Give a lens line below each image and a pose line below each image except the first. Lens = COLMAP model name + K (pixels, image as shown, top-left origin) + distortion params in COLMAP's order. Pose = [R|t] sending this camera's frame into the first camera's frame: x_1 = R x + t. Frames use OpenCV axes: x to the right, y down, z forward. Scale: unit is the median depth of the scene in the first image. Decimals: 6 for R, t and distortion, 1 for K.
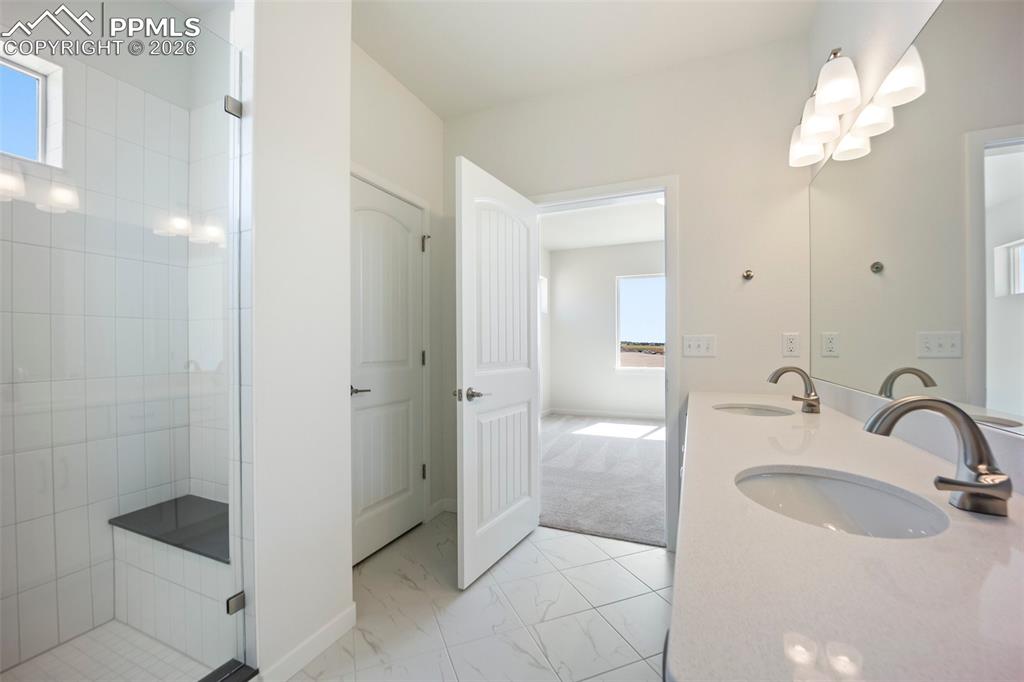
lens RADIAL K [[420.6, 0, 514.3], [0, 420.6, 345.0], [0, 0, 1]] dist [-0.021835, -0.000289]
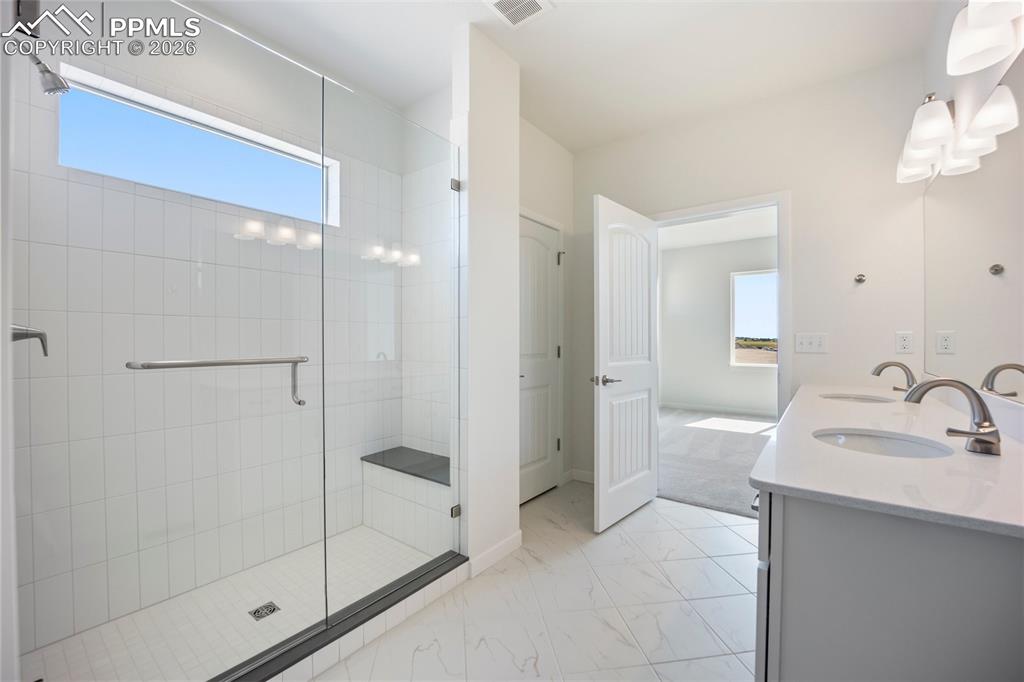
lens RADIAL K [[420.6, 0, 510.3], [0, 420.6, 341.0], [0, 0, 1]] dist [-0.021835, -0.000289]
pose [[0.969291, 0.002848, -0.245900, -0.072589], [-0.002366, 0.999995, 0.002254, -0.004398], [0.245905, -0.001603, 0.969293, -0.314997]]
